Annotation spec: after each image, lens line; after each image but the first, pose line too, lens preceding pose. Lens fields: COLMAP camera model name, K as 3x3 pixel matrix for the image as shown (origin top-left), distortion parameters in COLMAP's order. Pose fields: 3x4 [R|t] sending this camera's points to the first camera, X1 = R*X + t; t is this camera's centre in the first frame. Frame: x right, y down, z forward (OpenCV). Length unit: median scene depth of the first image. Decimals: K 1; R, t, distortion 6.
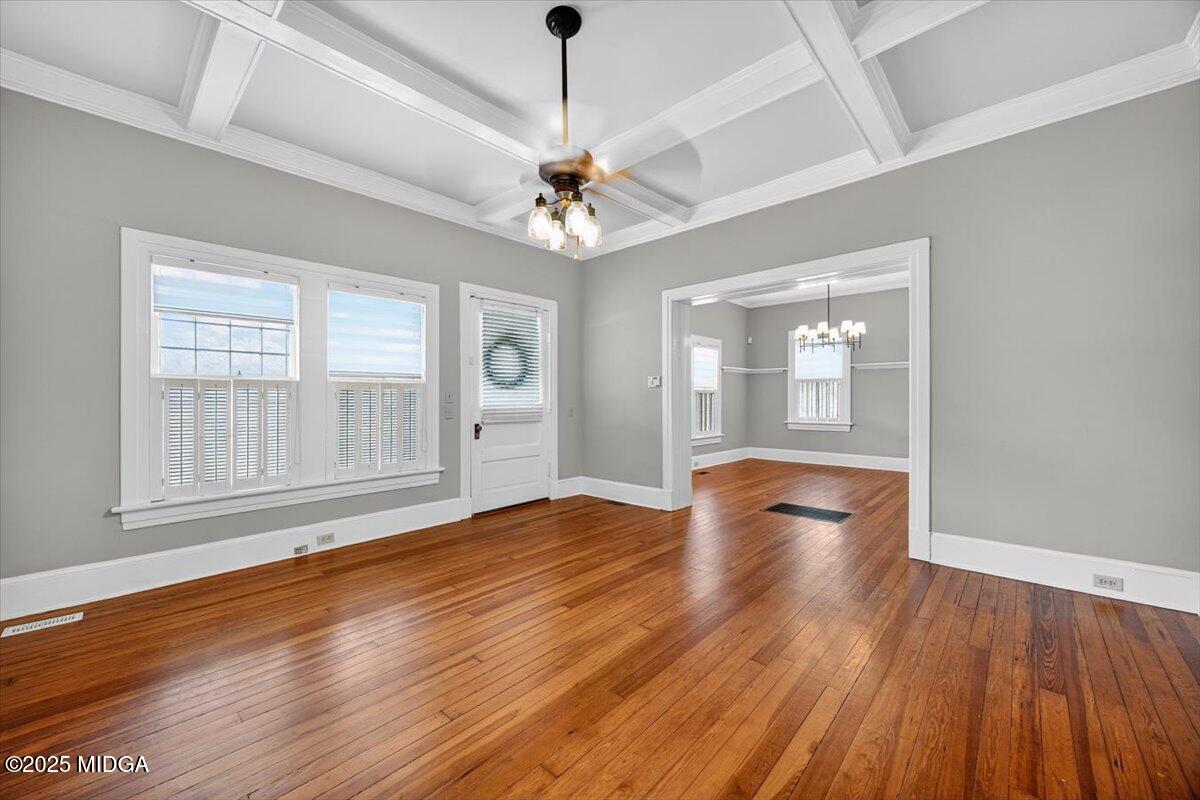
lens RADIAL K [[462.2, 0, 594.8], [0, 462.2, 402.5], [0, 0, 1]] dist [-0.002185, -0.000199]
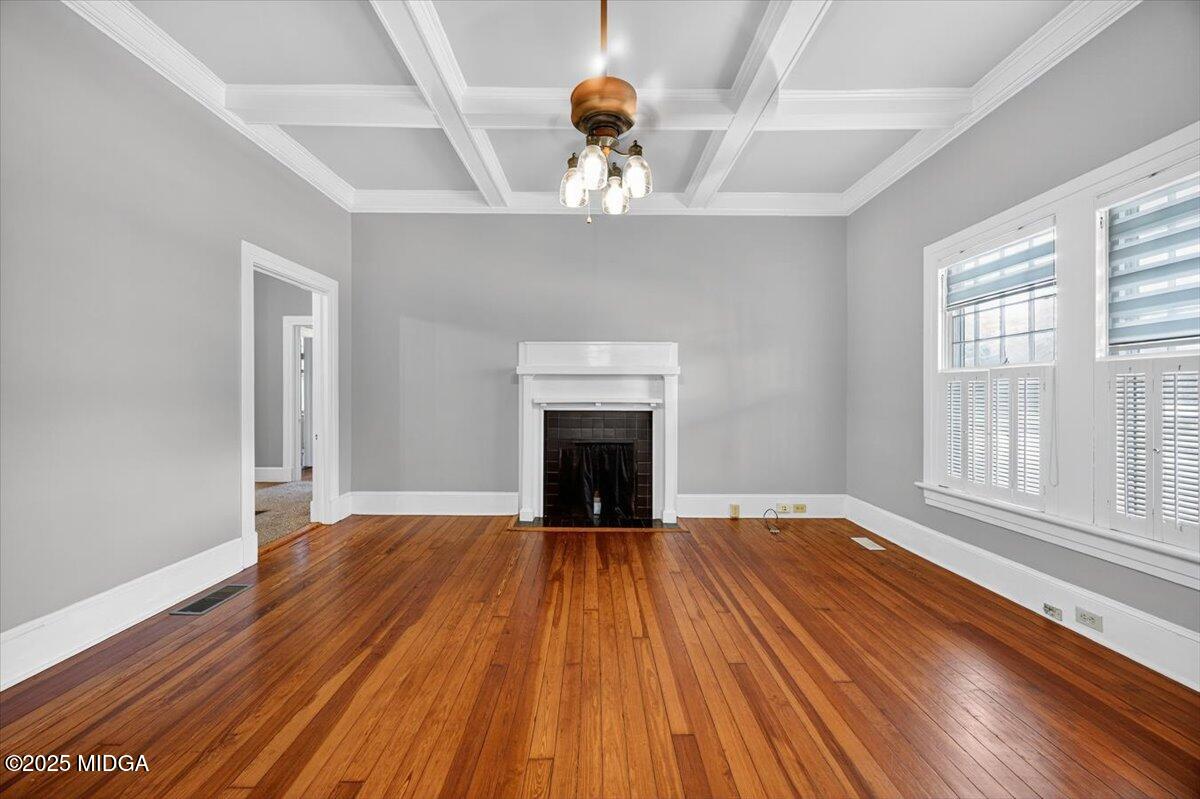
lens RADIAL K [[462.2, 0, 593.6], [0, 462.2, 393.0], [0, 0, 1]] dist [-0.002185, -0.000199]
pose [[-0.737868, -0.004663, -0.674929, 0.363755], [-0.004237, 0.999988, -0.002277, -0.001512], [0.674931, 0.001179, -0.737880, 1.144985]]
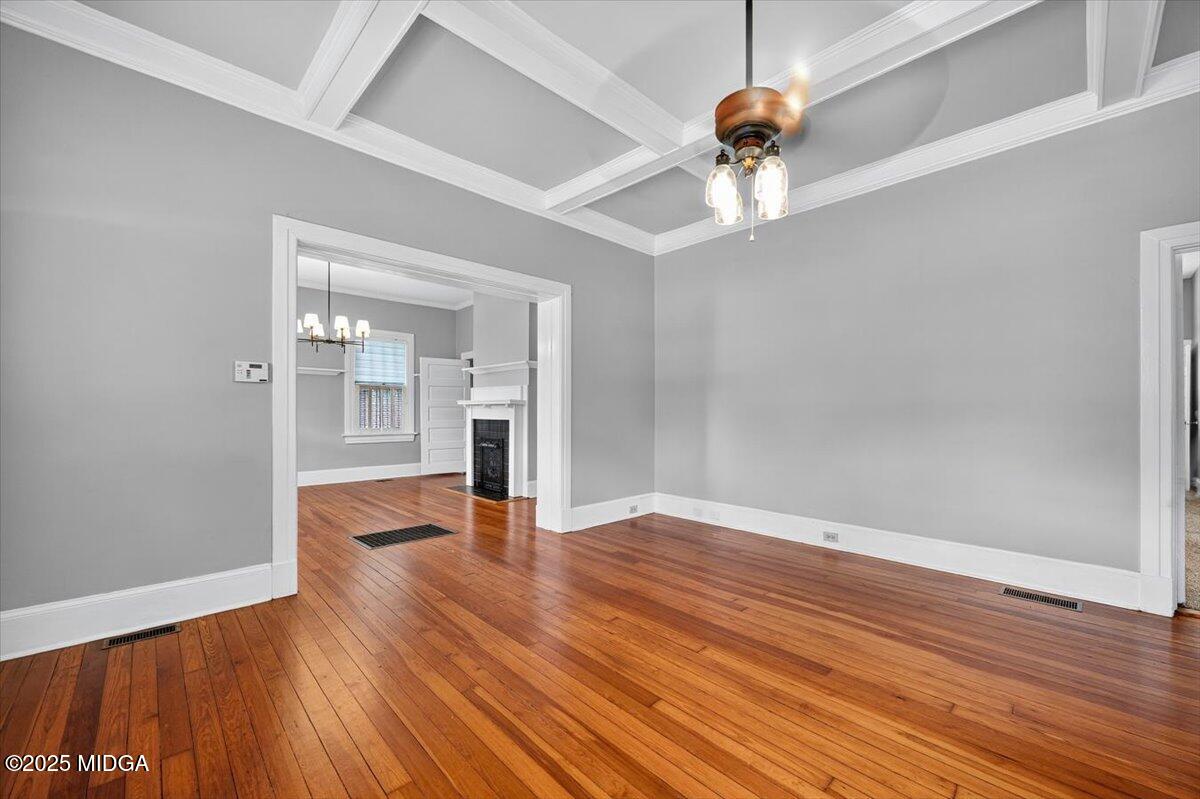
lens RADIAL K [[462.2, 0, 622.3], [0, 462.2, 411.4], [0, 0, 1]] dist [-0.002185, -0.000199]
pose [[0.033735, -0.000390, 0.999431, -0.635668], [0.000108, 1.000000, 0.000387, 0.001442], [-0.999431, 0.000095, 0.033735, 0.861007]]
